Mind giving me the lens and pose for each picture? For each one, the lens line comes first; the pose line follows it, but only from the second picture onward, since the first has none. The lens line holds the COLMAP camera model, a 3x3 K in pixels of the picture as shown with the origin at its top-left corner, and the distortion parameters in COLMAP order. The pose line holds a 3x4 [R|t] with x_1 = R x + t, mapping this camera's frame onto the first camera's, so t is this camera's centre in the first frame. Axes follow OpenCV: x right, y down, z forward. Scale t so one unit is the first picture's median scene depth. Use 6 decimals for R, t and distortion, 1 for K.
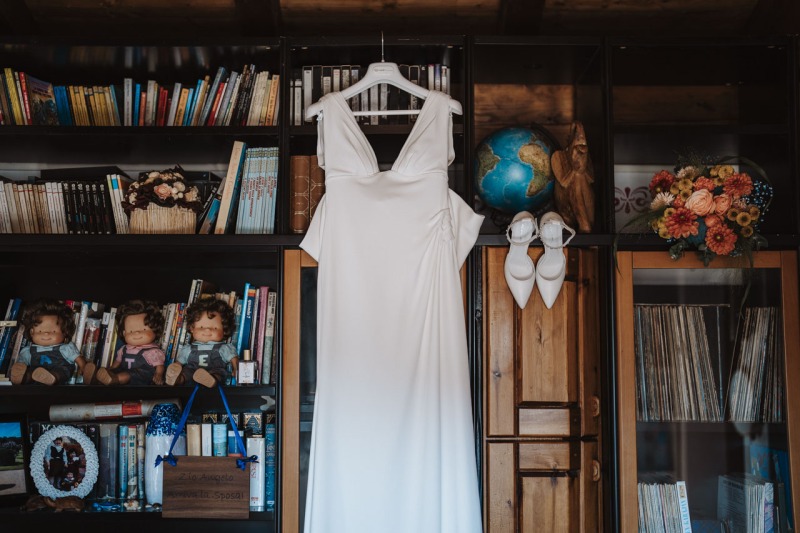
lens RADIAL K [[1128.4, 0, 400.0], [0, 1128.4, 266.5], [0, 0, 1]] dist [-0.000419, 0.035314]
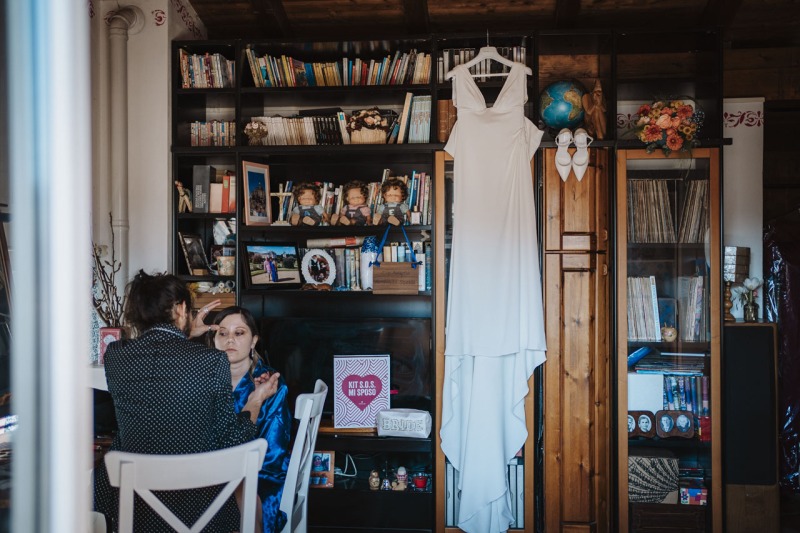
lens RADIAL K [[915.1, 0, 400.0], [0, 915.1, 266.5], [0, 0, 1]] dist [-0.018475, 0.004810]
pose [[0.994708, -0.002835, -0.102704, -0.005981], [0.012557, 0.995480, 0.094142, 0.030260], [0.101973, -0.094933, 0.990247, -0.500885]]
